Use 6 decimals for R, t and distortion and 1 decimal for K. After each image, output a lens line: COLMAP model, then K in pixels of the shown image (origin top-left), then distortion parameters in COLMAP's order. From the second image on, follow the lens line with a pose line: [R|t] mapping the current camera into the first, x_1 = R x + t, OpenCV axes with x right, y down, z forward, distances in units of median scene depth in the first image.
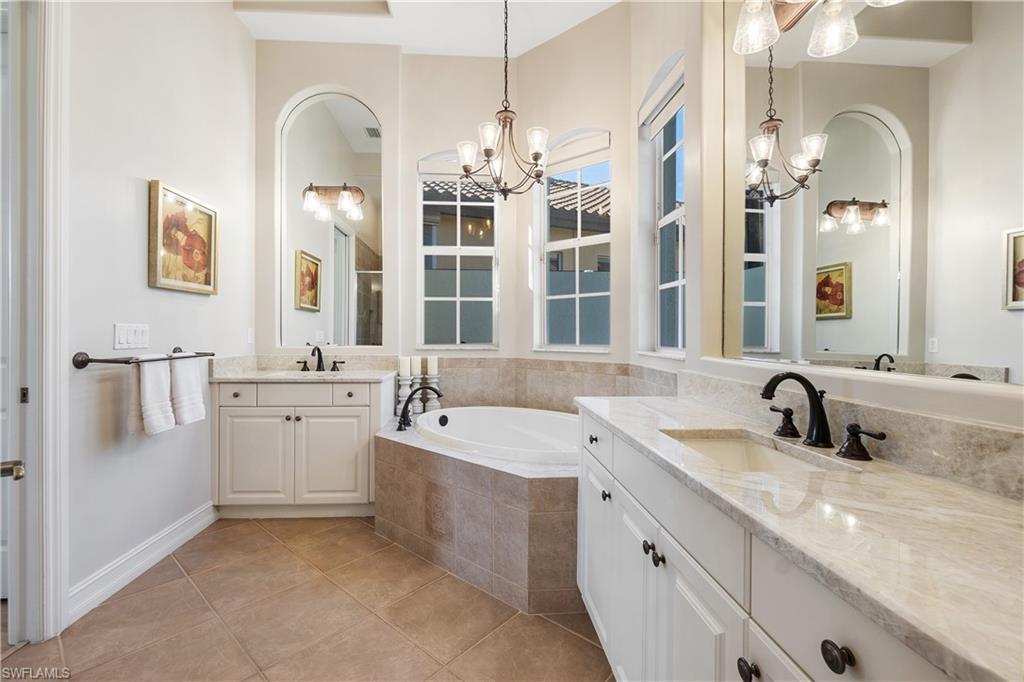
lens RADIAL K [[440.9, 0, 507.8], [0, 440.9, 338.3], [0, 0, 1]] dist [-0.002873, -0.001165]
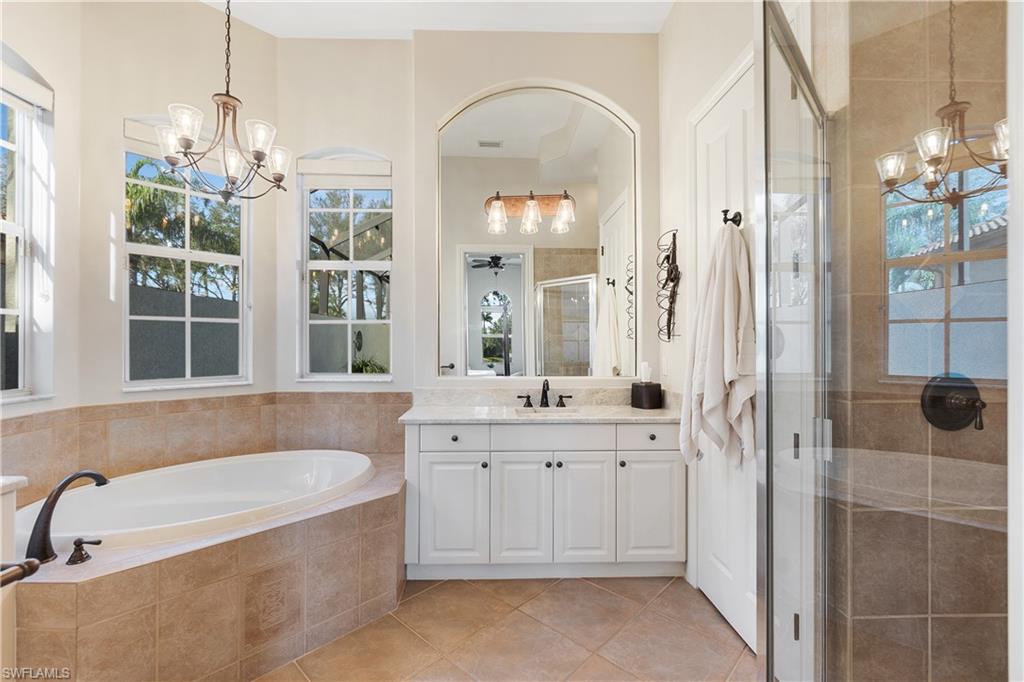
lens RADIAL K [[440.9, 0, 507.9], [0, 440.9, 340.4], [0, 0, 1]] dist [-0.002873, -0.001165]
pose [[0.040230, 0.000207, 0.999190, -0.721435], [0.009857, 0.999951, -0.000604, -0.056288], [-0.999142, 0.009873, 0.040226, 0.418824]]
